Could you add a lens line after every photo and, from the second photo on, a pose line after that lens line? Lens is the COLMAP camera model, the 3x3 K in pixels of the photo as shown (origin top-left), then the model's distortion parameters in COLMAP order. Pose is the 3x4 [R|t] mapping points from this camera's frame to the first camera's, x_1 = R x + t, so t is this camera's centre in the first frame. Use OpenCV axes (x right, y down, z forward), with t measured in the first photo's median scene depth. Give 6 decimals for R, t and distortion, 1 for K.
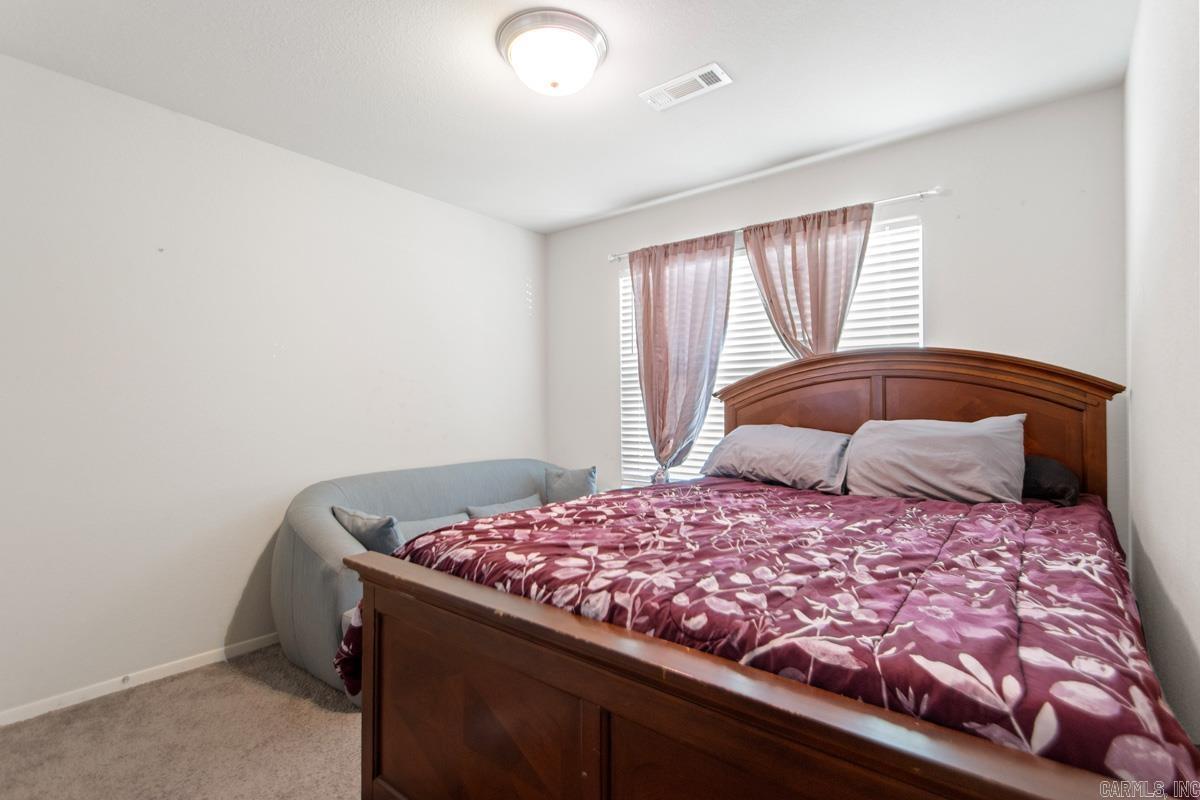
lens RADIAL K [[566.1, 0, 618.6], [0, 566.1, 400.0], [0, 0, 1]] dist [0.017653, -0.013510]
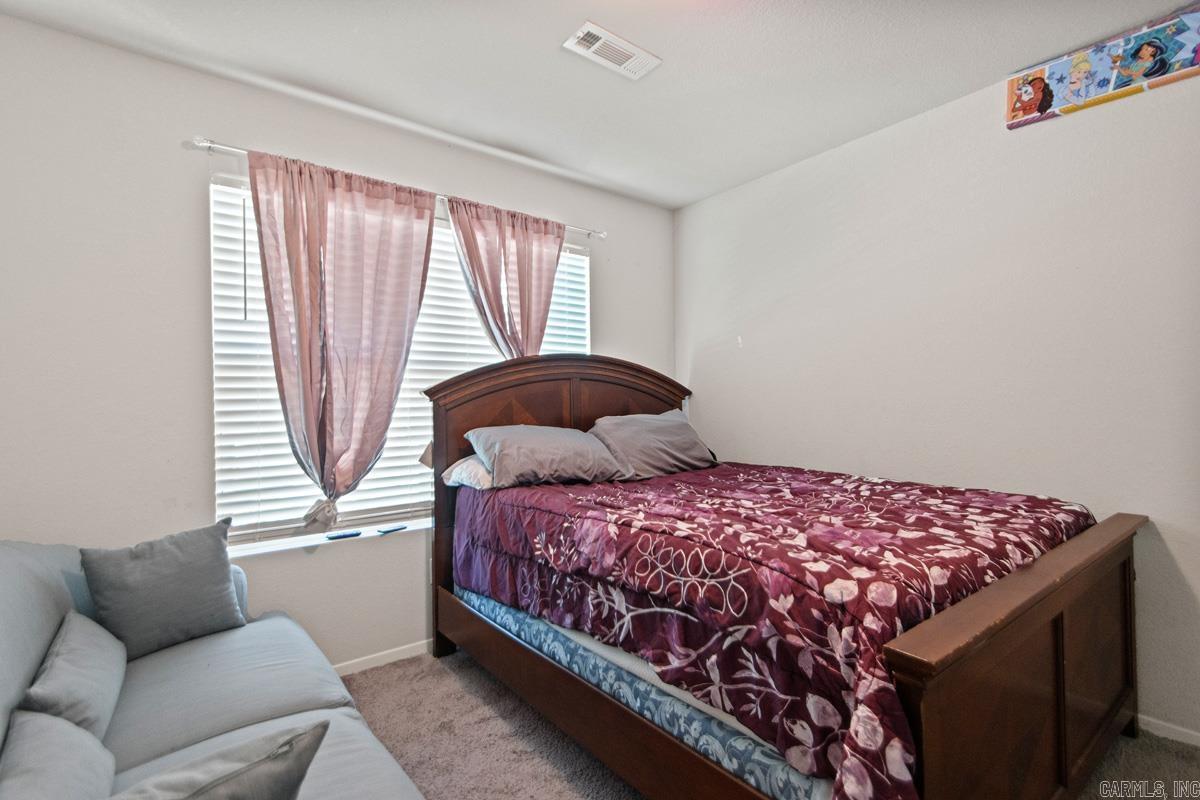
lens RADIAL K [[566.1, 0, 618.6], [0, 566.1, 400.0], [0, 0, 1]] dist [0.017653, -0.013510]
pose [[0.219557, 0.002102, 0.975597, -0.604871], [0.000047, 0.999998, -0.002165, 0.003770], [-0.975600, 0.000522, 0.219557, 0.618938]]
